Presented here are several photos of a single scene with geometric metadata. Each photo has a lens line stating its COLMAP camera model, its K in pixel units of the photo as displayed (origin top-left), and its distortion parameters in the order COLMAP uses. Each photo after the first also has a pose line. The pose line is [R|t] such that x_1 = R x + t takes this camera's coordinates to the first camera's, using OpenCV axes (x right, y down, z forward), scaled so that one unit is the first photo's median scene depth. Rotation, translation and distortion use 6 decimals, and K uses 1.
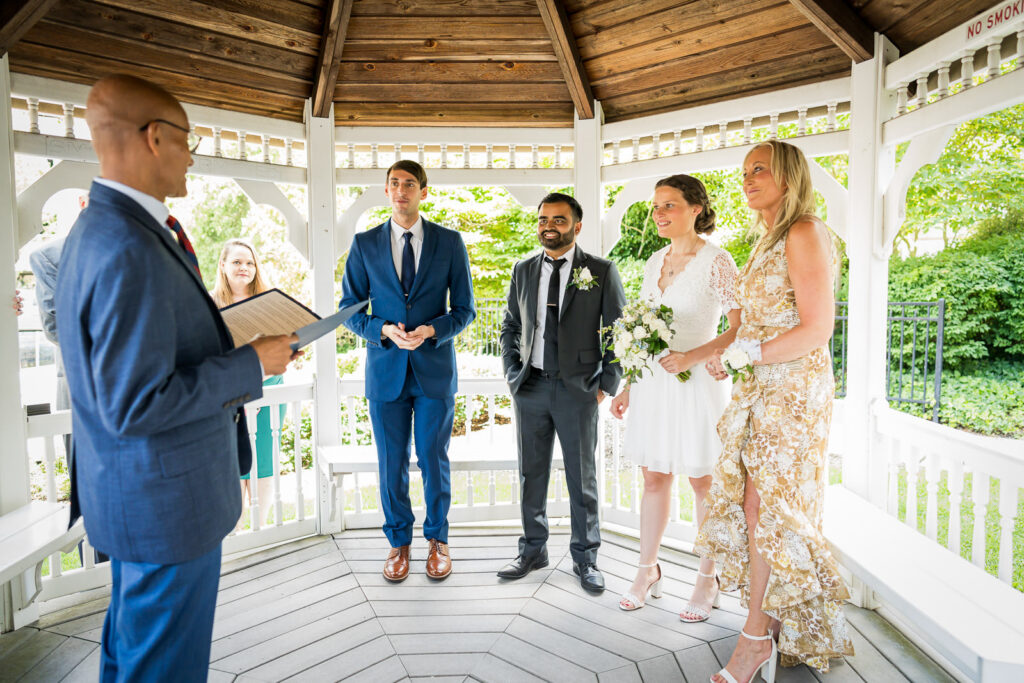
lens RADIAL K [[704.2, 0, 504.6], [0, 704.2, 344.4], [0, 0, 1]] dist [0.000790, 0.000545]
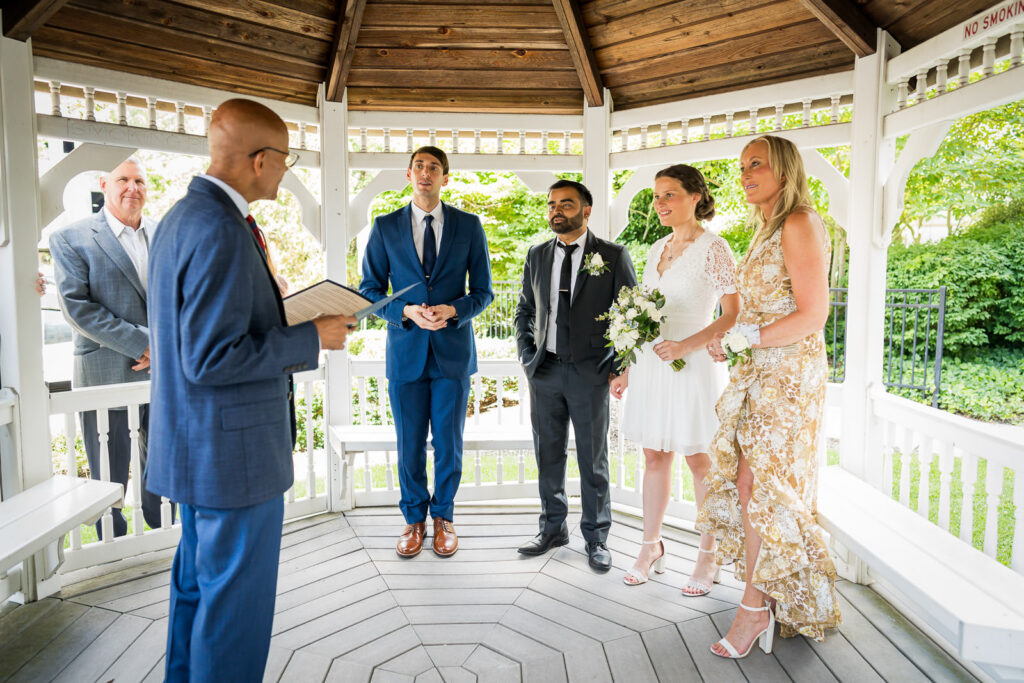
lens RADIAL K [[714.7, 0, 511.9], [0, 714.7, 338.2], [0, 0, 1]] dist [-0.001024, 0.002691]
pose [[0.999920, 0.008857, 0.009050, -0.011115], [-0.008991, 0.999849, 0.014880, 0.000335], [-0.008916, -0.014960, 0.999848, -0.035222]]
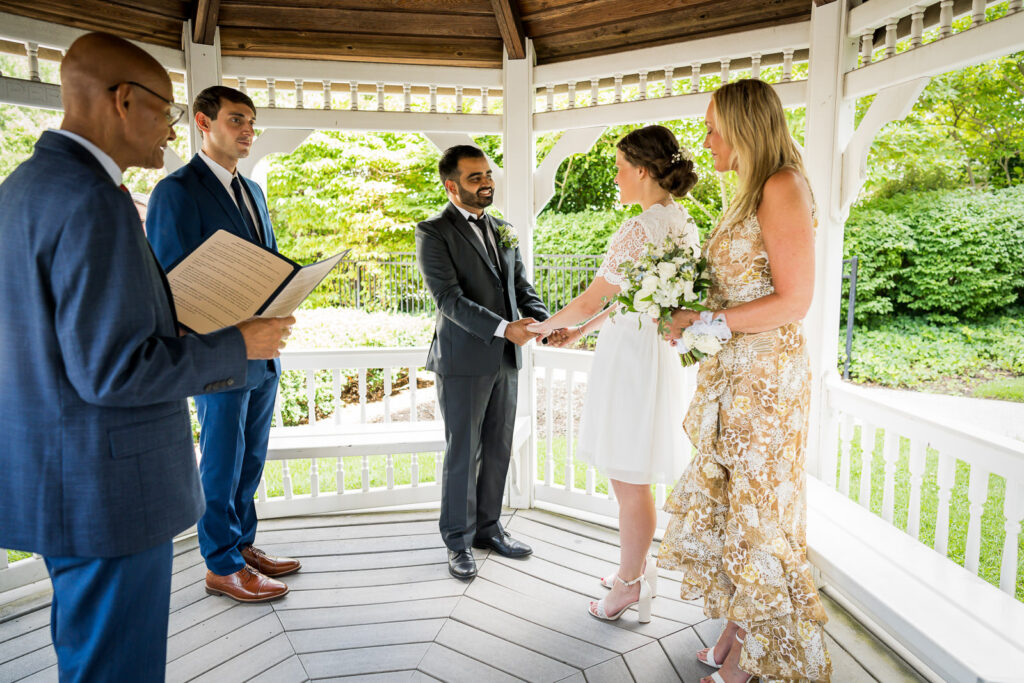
lens RADIAL K [[704.1, 0, 517.0], [0, 704.1, 328.7], [0, 0, 1]] dist [-0.000591, 0.001391]
pose [[0.990097, -0.012354, 0.139843, -0.012349], [0.005685, 0.998832, 0.047987, -0.021307], [-0.140273, -0.046717, 0.989010, 0.100363]]
